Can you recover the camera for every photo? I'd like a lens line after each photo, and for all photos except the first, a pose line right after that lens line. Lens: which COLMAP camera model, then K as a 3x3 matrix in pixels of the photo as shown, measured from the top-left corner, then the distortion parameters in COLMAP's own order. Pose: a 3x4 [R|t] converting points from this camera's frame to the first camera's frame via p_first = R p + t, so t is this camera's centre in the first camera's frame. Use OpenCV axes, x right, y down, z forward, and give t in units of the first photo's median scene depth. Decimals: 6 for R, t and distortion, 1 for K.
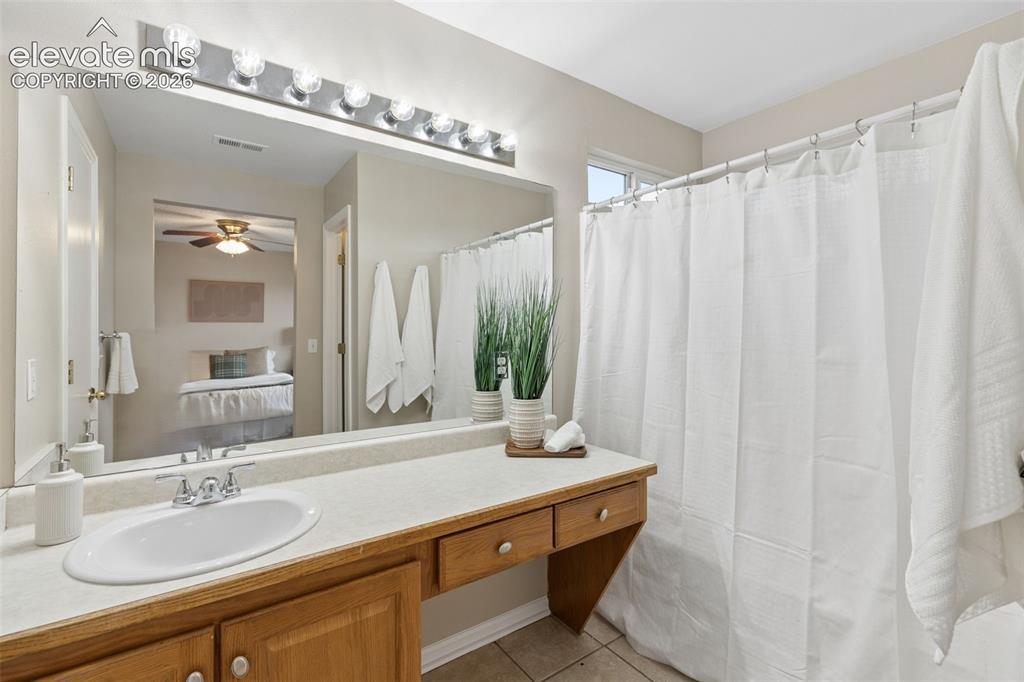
lens RADIAL K [[453.7, 0, 507.3], [0, 453.7, 337.3], [0, 0, 1]] dist [0.009755, 0.000958]
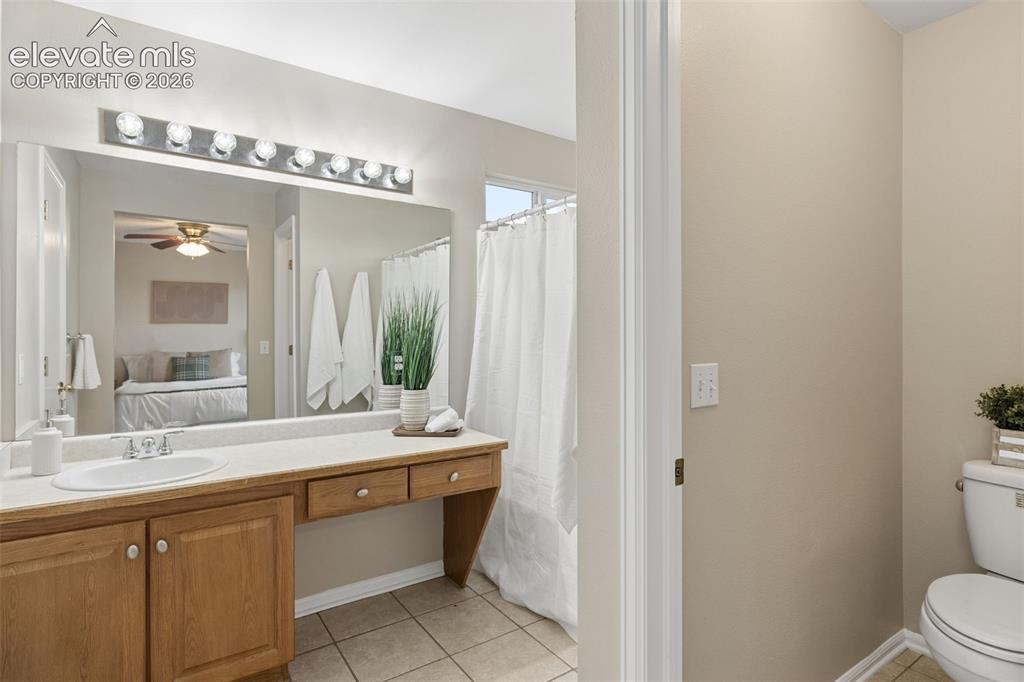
lens RADIAL K [[538.8, 0, 515.4], [0, 538.8, 342.2], [0, 0, 1]] dist [0.010112, 0.002667]
pose [[0.999570, 0.001914, -0.029266, 0.362901], [-0.001805, 0.999991, 0.003773, 0.003144], [0.029273, -0.003719, 0.999565, -0.438593]]
